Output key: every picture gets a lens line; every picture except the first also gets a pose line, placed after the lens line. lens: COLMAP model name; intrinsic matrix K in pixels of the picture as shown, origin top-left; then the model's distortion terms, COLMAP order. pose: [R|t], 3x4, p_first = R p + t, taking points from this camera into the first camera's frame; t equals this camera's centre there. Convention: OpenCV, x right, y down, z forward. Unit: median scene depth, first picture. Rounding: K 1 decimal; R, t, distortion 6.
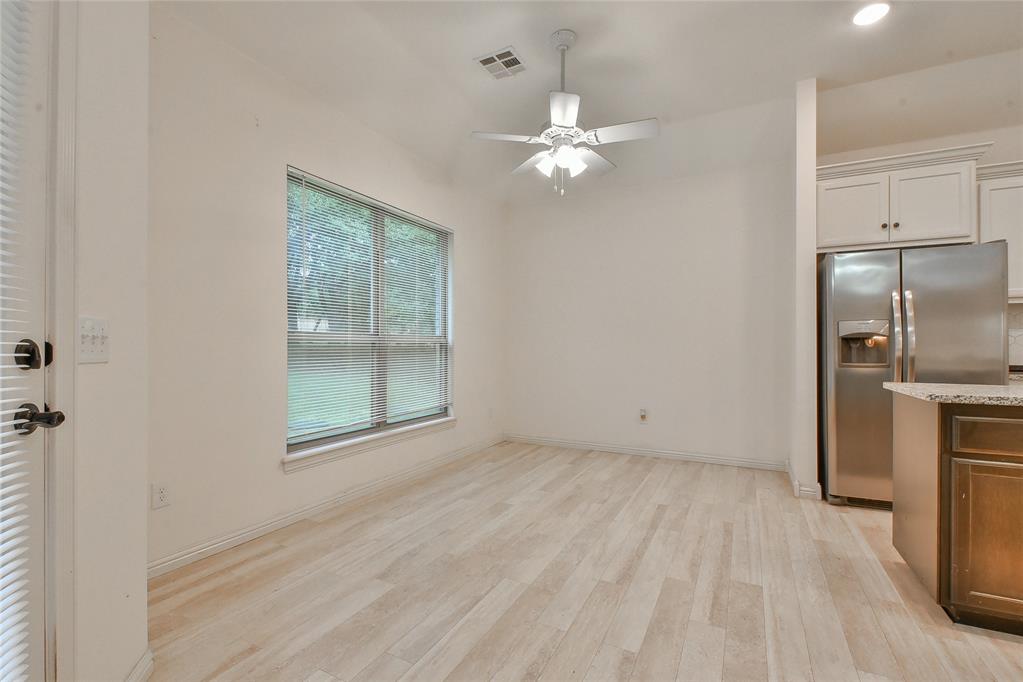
lens RADIAL K [[459.5, 0, 508.8], [0, 459.5, 345.0], [0, 0, 1]] dist [0.000550, -0.001185]
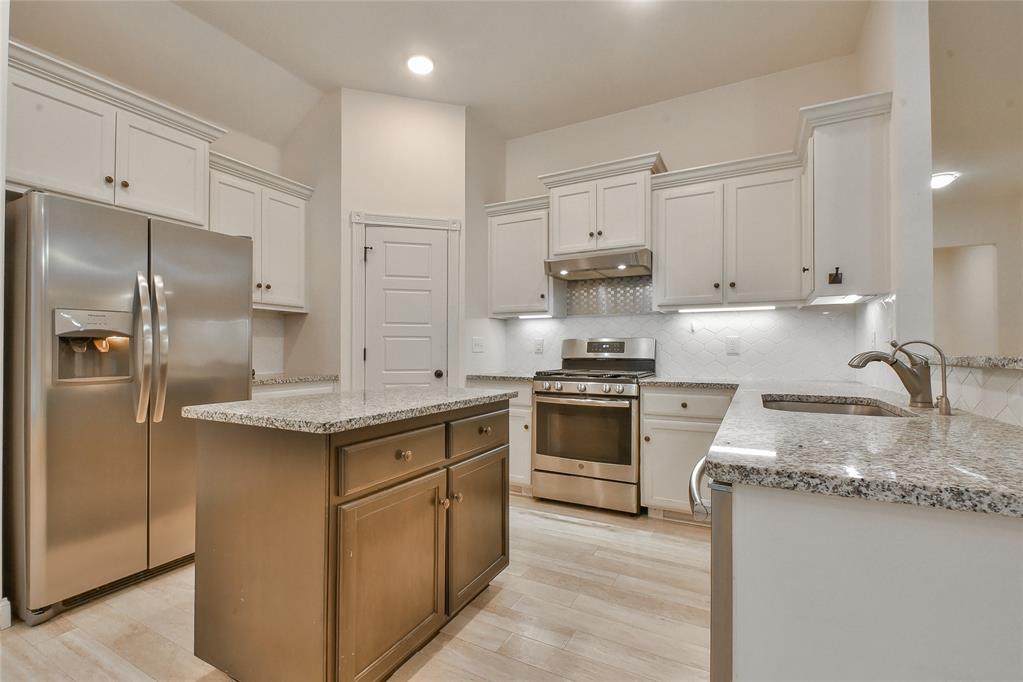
lens RADIAL K [[459.5, 0, 509.9], [0, 459.5, 343.7], [0, 0, 1]] dist [0.000550, -0.001185]
pose [[0.006778, 0.012803, 0.999895, 0.131120], [-0.004846, 0.999907, -0.012770, -0.002406], [-0.999965, -0.004759, 0.006840, 0.413748]]
